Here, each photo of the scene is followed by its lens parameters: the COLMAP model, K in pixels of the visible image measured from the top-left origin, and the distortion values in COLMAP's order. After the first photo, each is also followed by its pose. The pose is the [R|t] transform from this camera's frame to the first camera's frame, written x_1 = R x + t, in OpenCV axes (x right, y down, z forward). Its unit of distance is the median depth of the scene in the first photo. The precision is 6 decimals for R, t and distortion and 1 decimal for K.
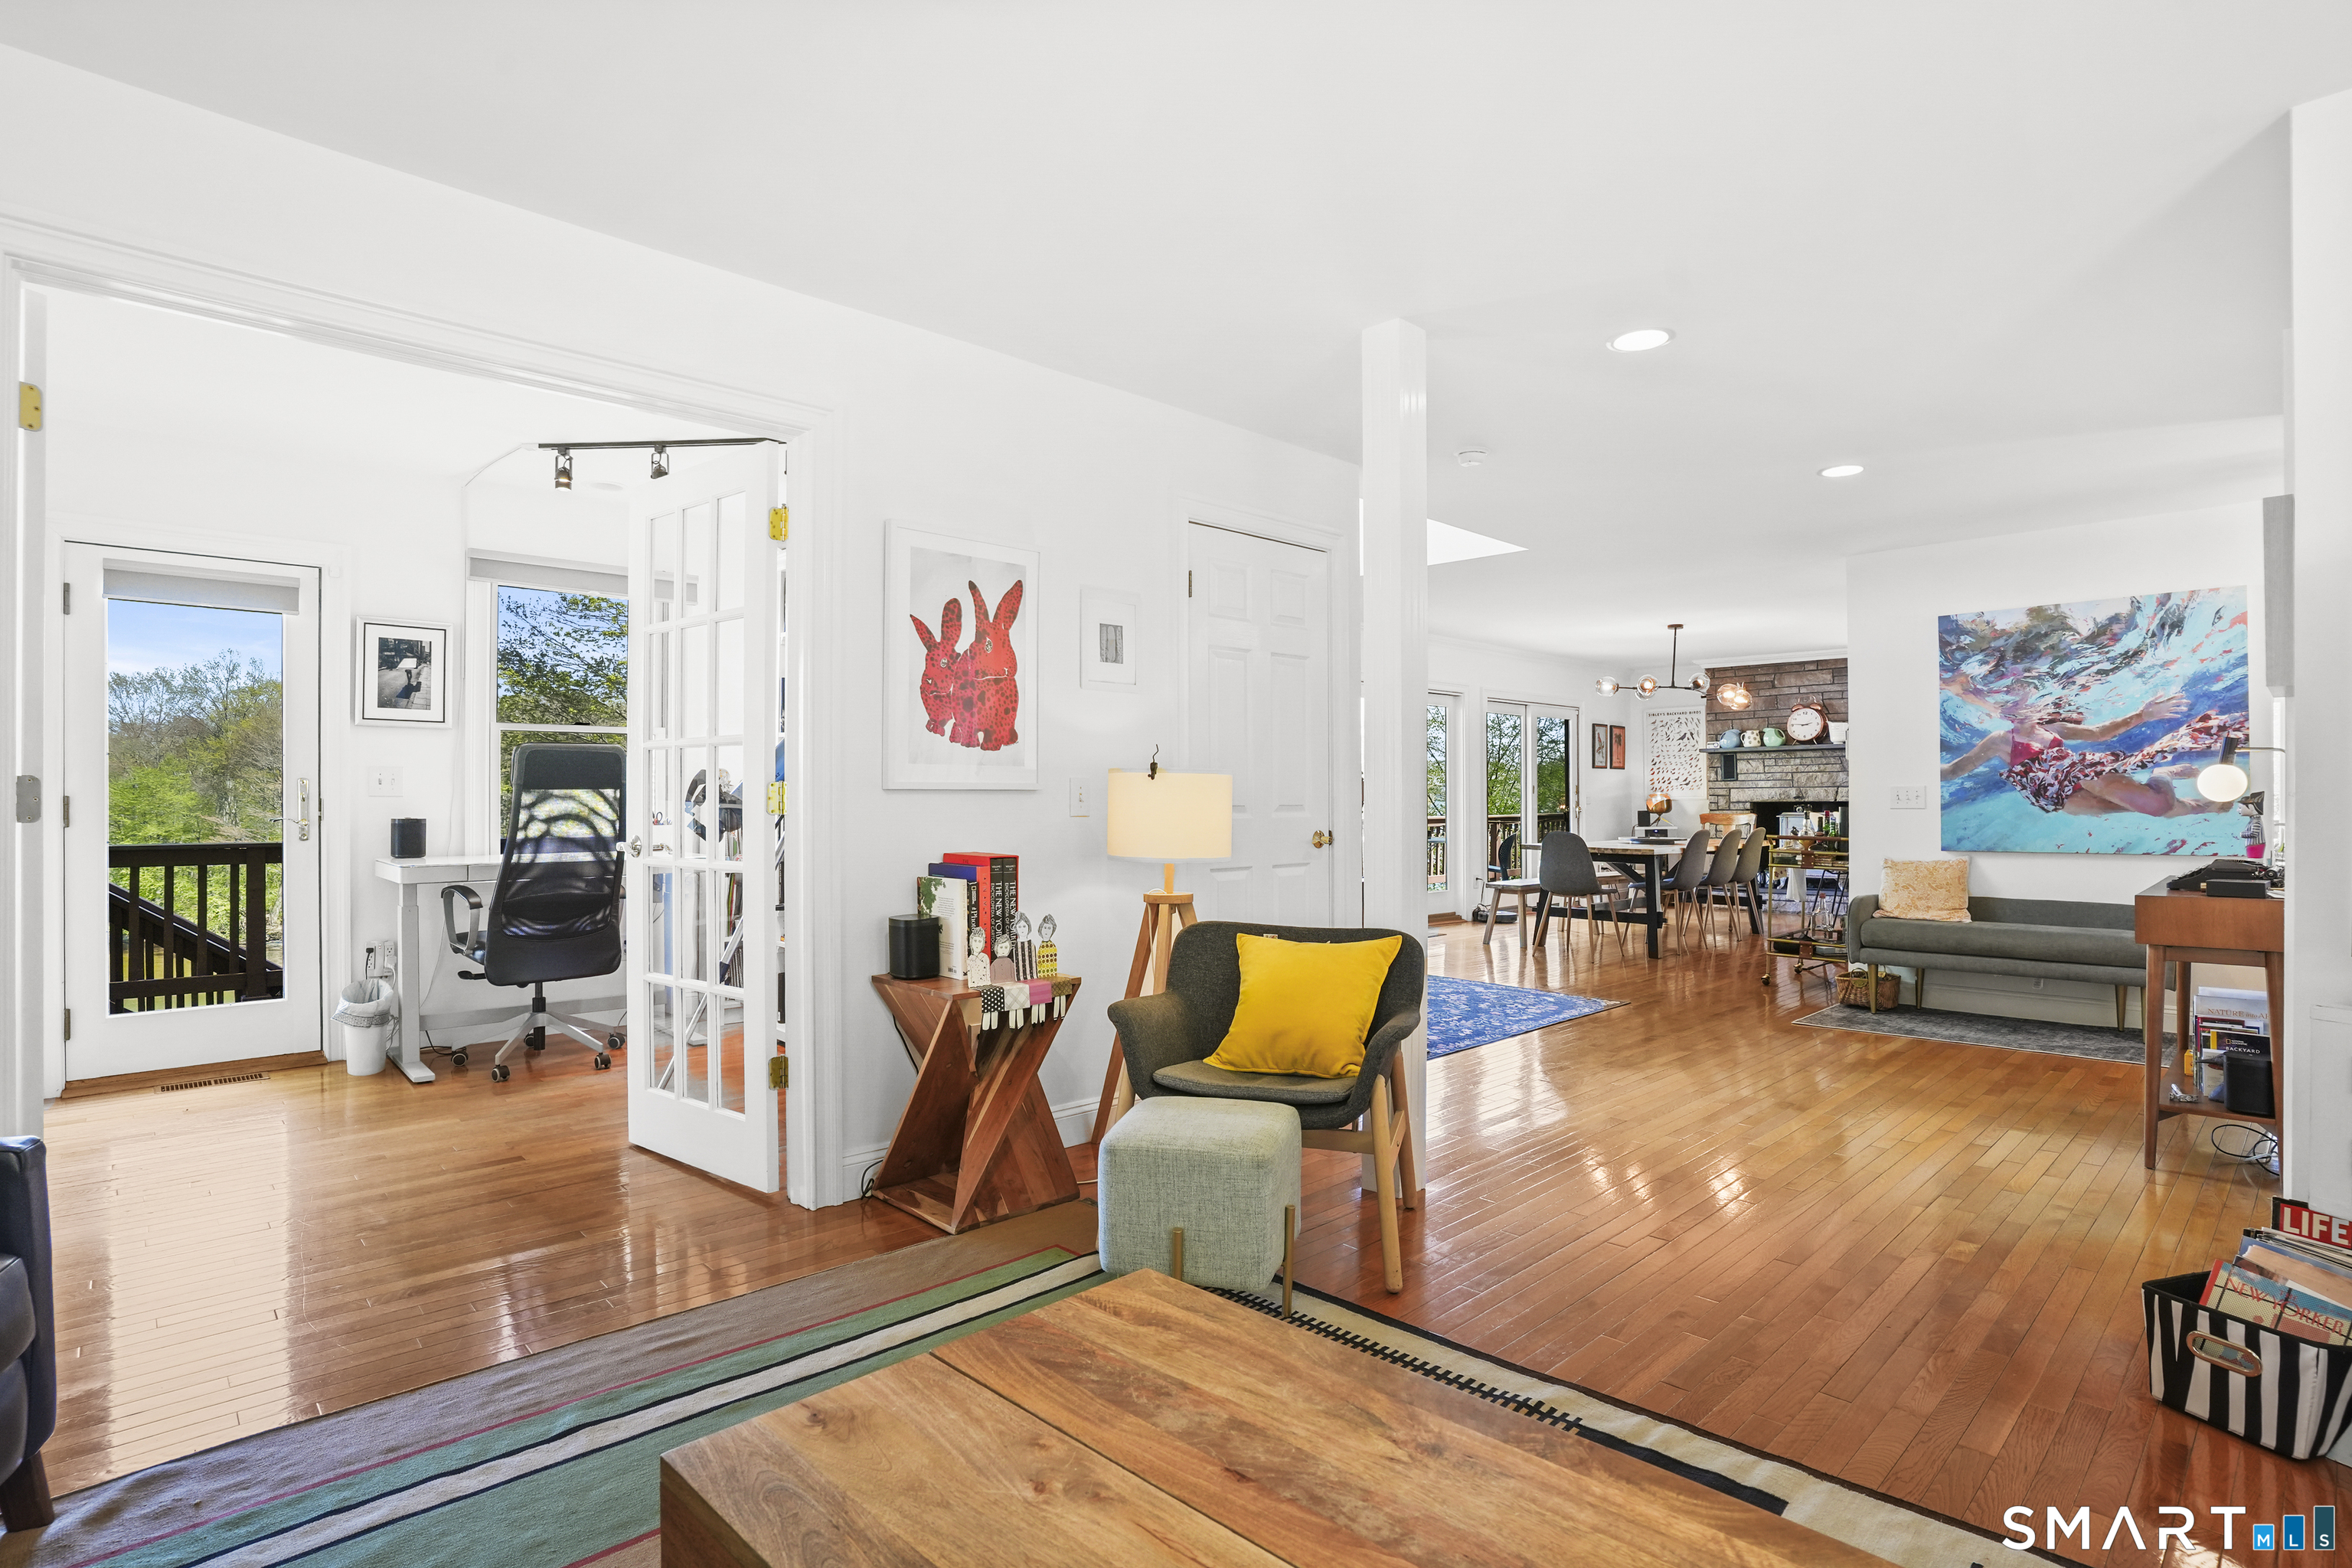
lens RADIAL K [[1159.0, 0, 1180.3], [0, 1159.0, 793.4], [0, 0, 1]] dist [-0.034954, 0.001065]
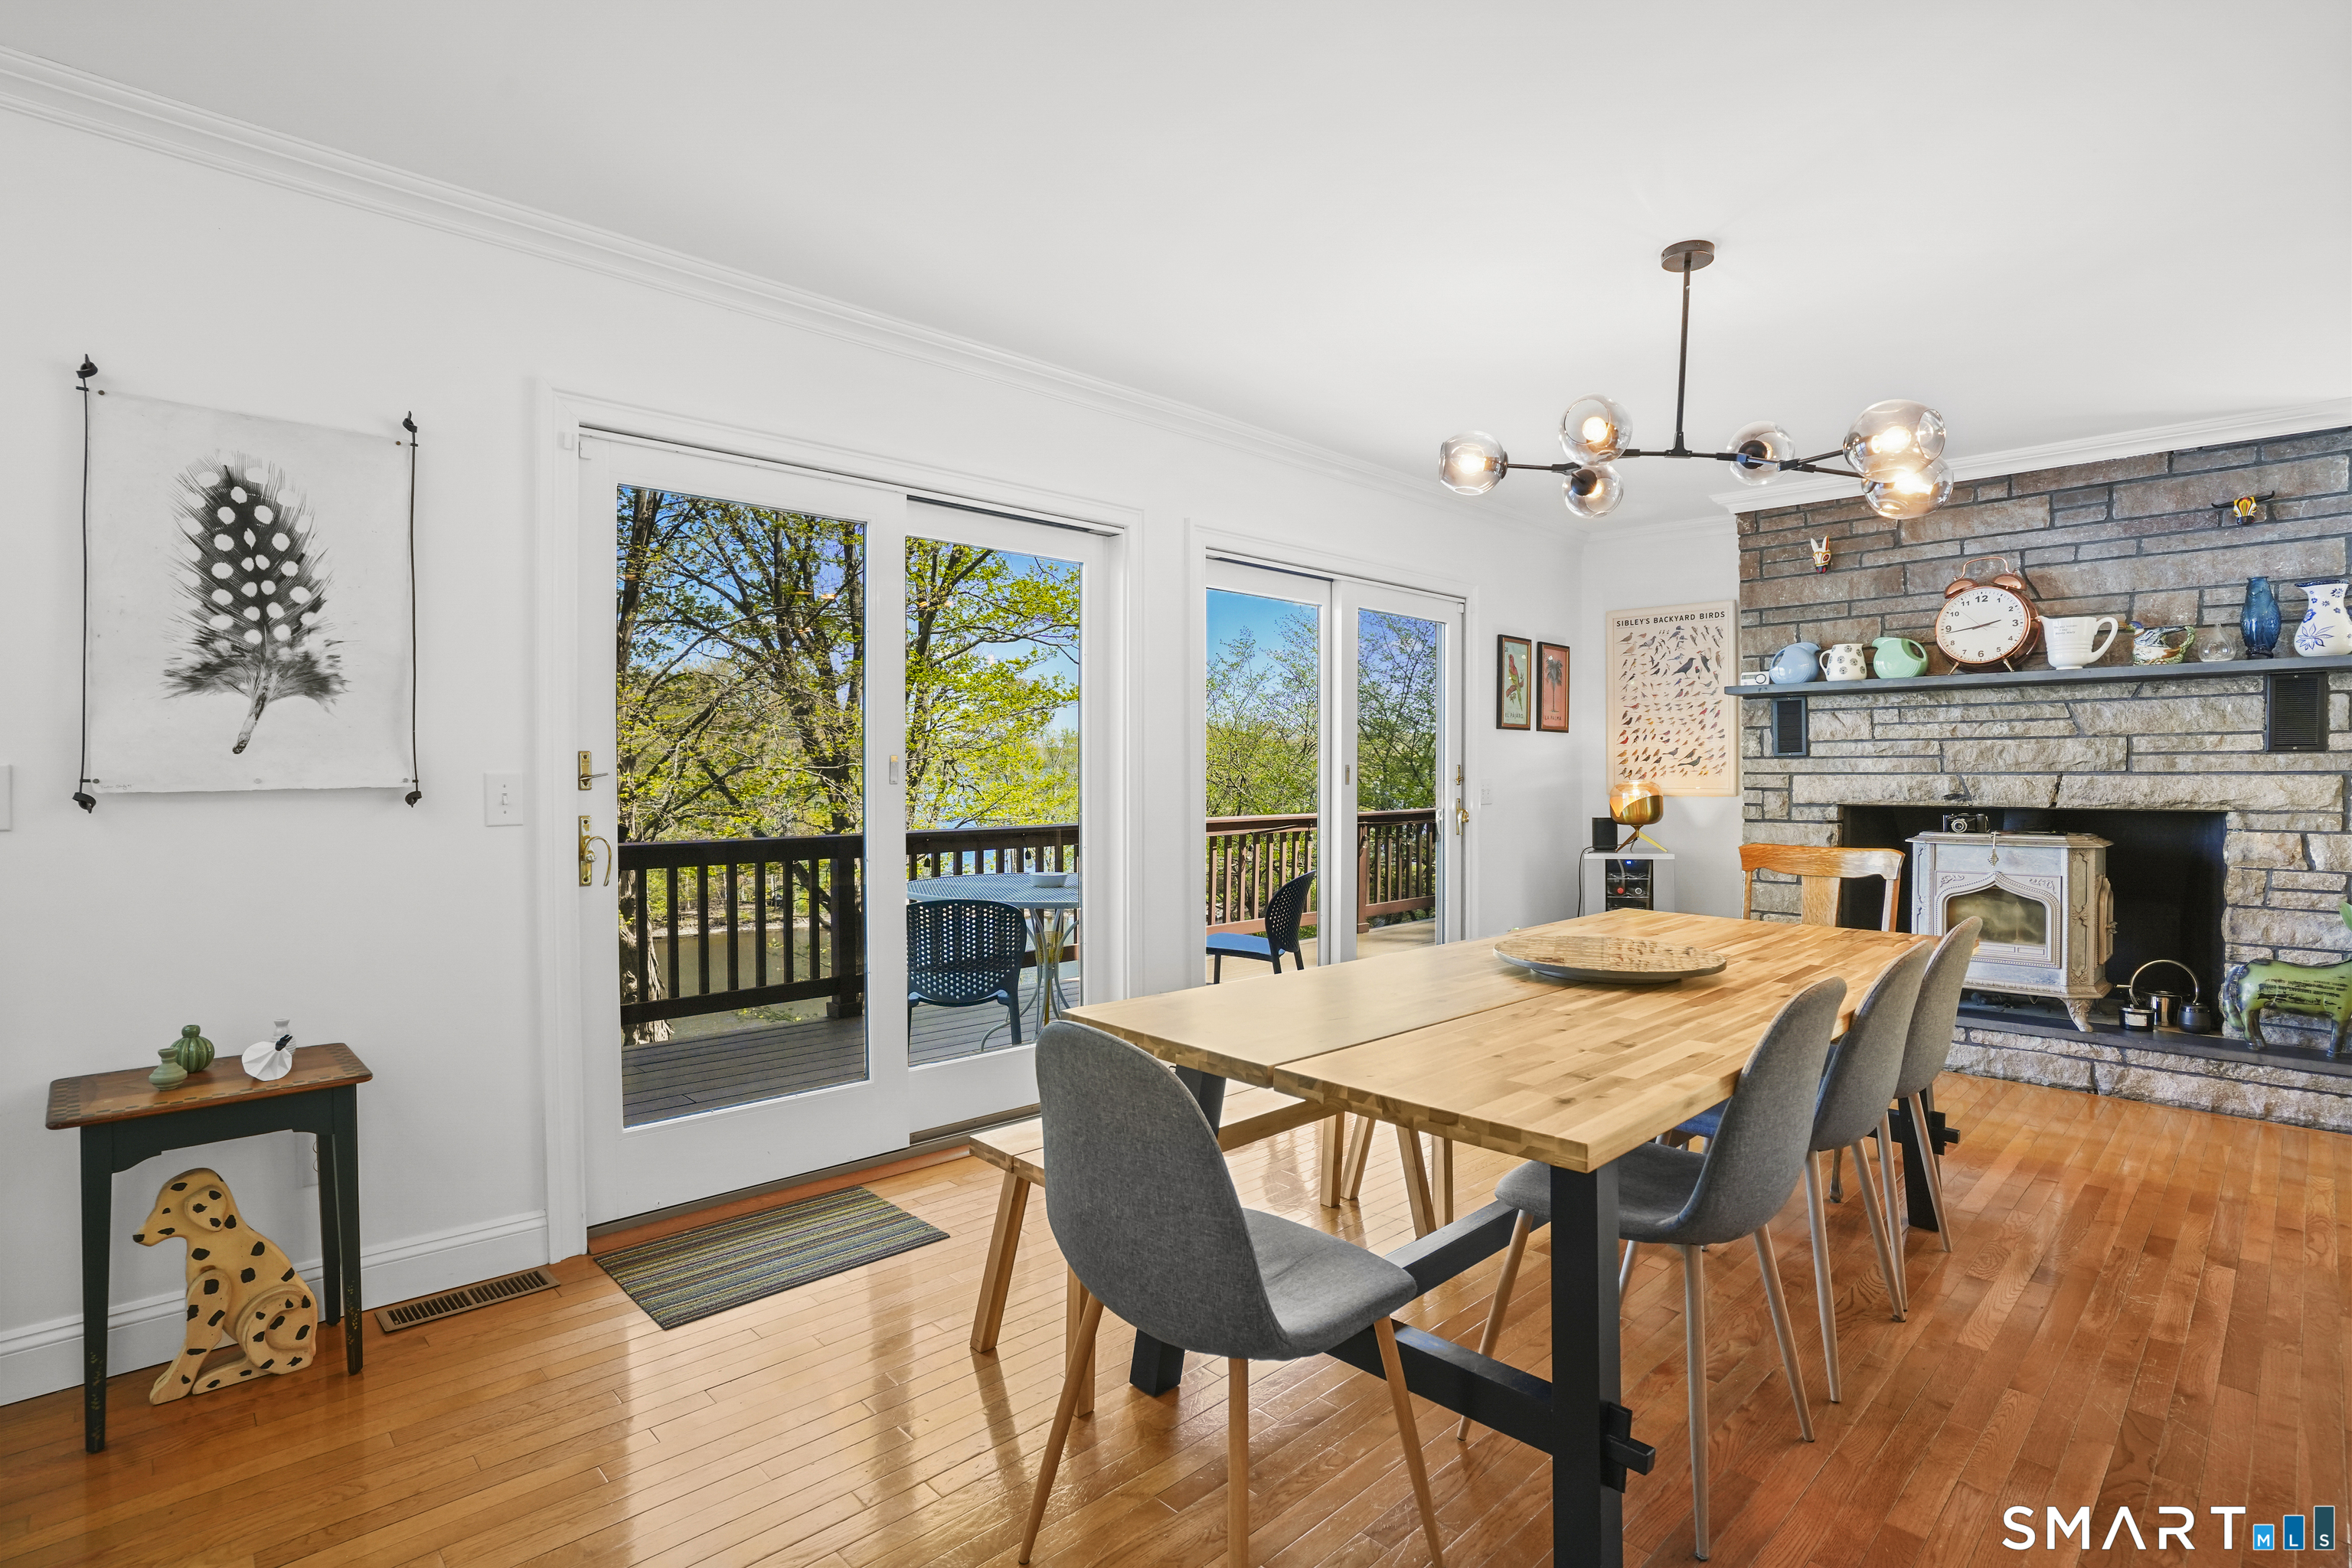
lens RADIAL K [[1167.8, 0, 1185.4], [0, 1167.8, 777.2], [0, 0, 1]] dist [-0.042095, 0.028433]
pose [[0.999724, 0.006589, 0.022539, 0.237499], [-0.006770, 0.999945, 0.007981, -0.005390], [-0.022485, -0.008131, 0.999714, 0.570269]]
